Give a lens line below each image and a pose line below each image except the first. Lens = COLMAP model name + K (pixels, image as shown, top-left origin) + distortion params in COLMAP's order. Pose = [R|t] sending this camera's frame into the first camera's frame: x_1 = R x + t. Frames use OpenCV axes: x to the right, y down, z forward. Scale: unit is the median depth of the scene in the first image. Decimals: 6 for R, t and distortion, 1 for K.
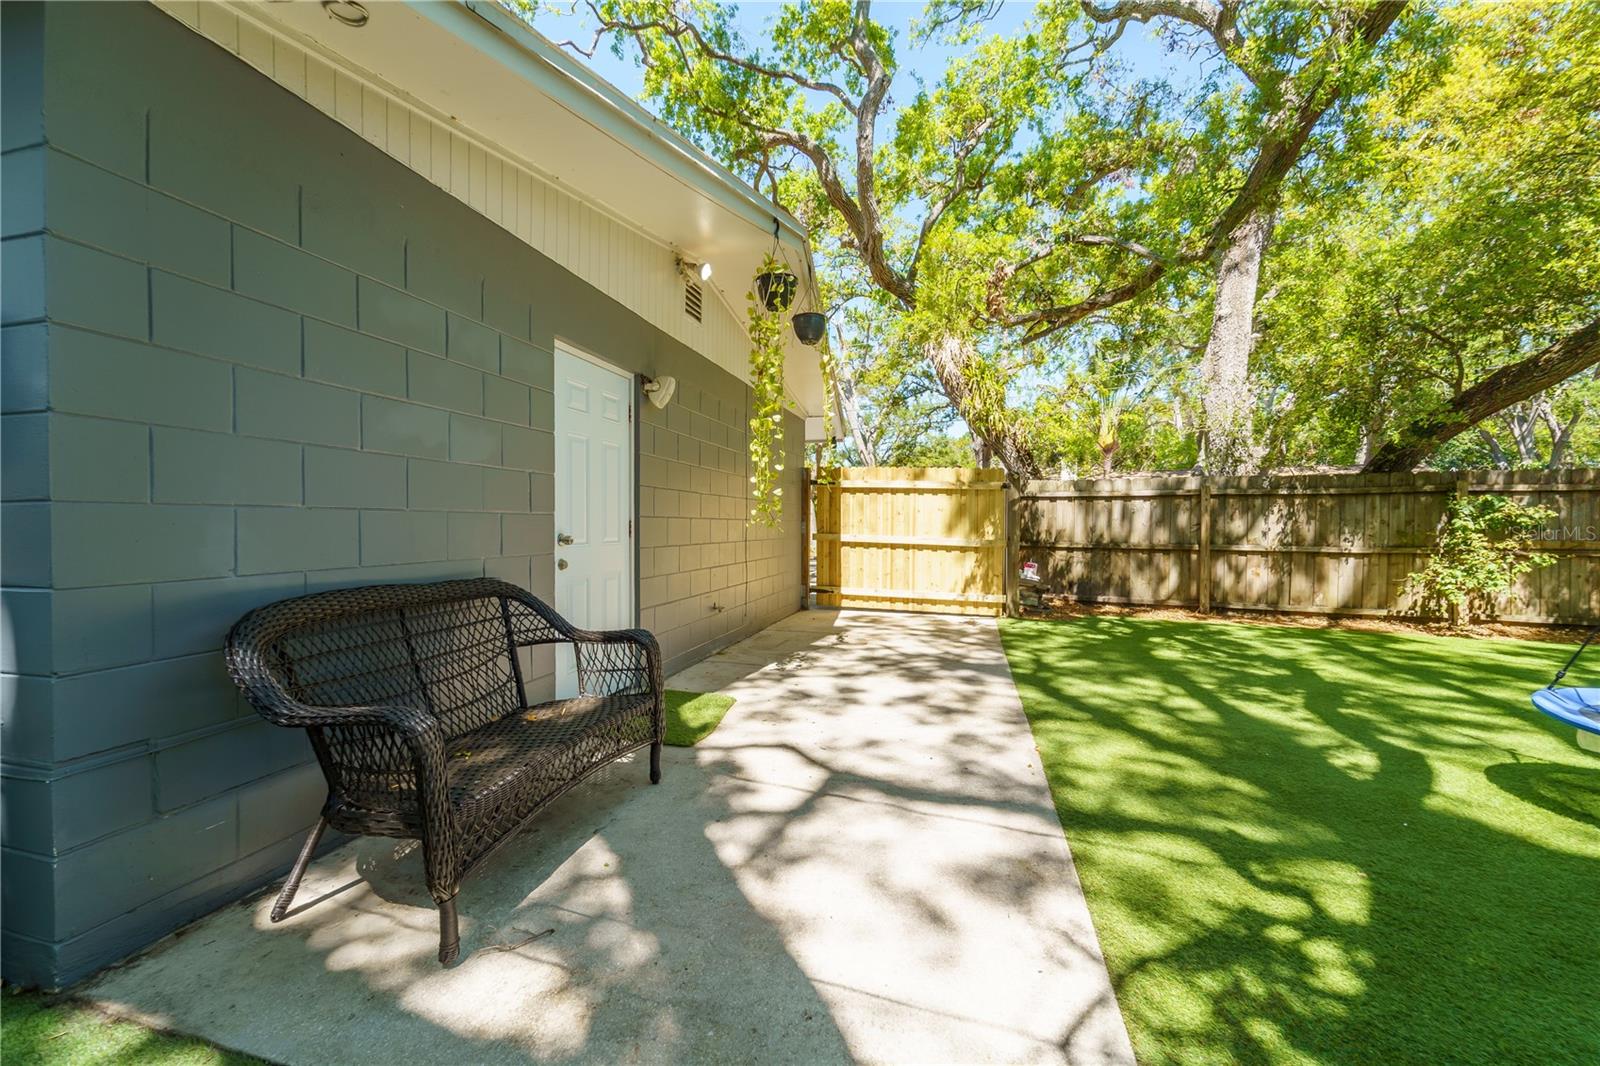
lens RADIAL K [[643.5, 0, 795.4], [0, 643.5, 527.0], [0, 0, 1]] dist [-0.004829, -0.000281]
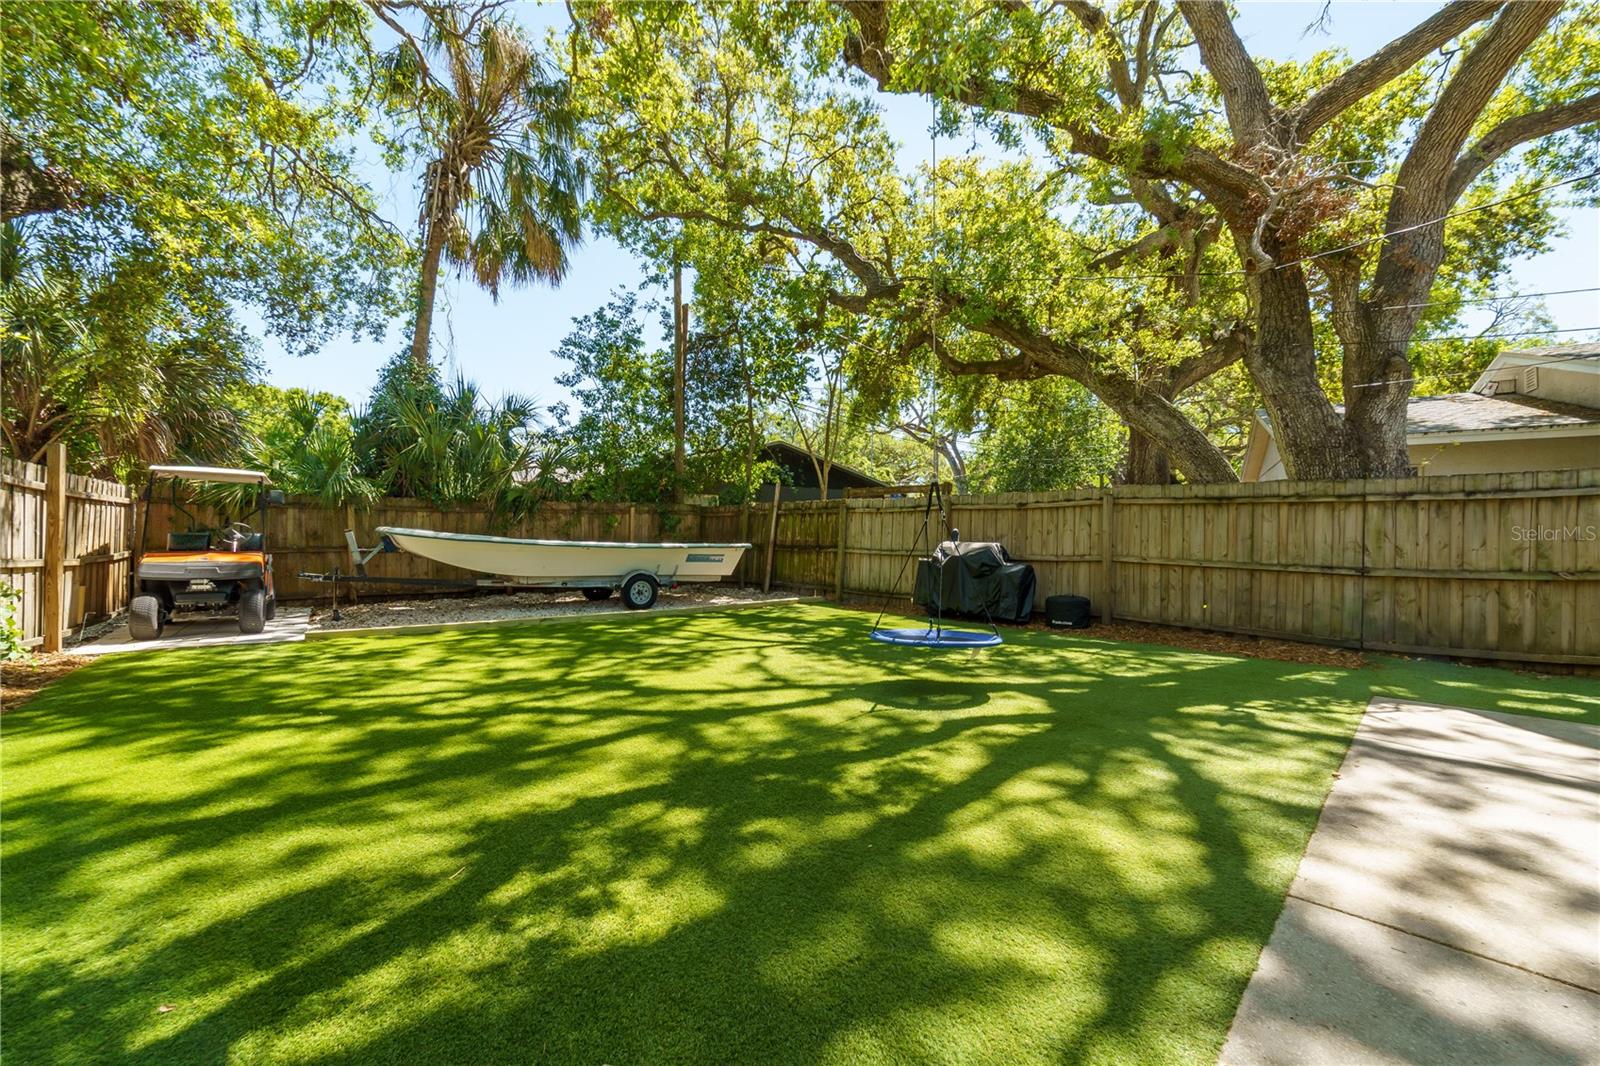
lens RADIAL K [[643.5, 0, 803.7], [0, 643.5, 536.5], [0, 0, 1]] dist [-0.004829, -0.000281]
pose [[-0.867920, -0.013145, 0.496530, 0.243286], [-0.008970, 0.999902, 0.010792, -0.003976], [-0.496623, 0.004913, -0.867952, 0.887598]]
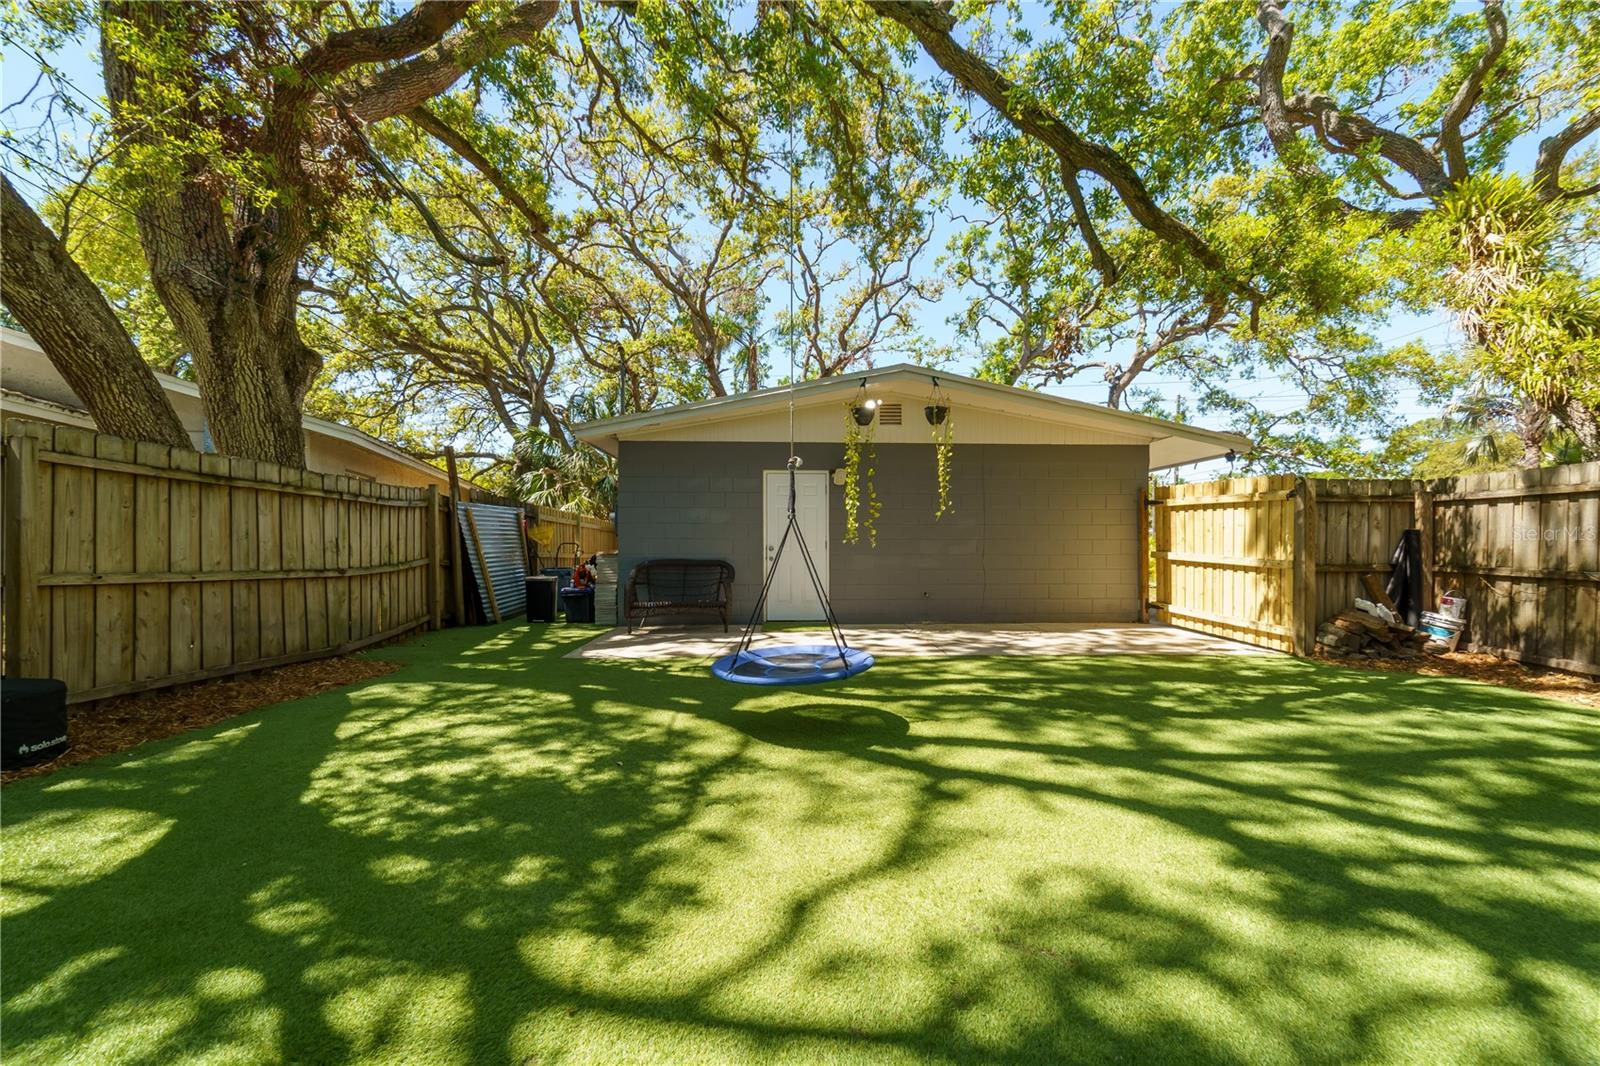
lens RADIAL K [[643.5, 0, 796.5], [0, 643.5, 542.6], [0, 0, 1]] dist [-0.004829, -0.000281]
pose [[0.286551, -0.007591, -0.958035, 0.911706], [-0.007241, 0.999923, -0.010089, 0.010834], [0.958038, 0.009829, 0.286474, 0.156507]]
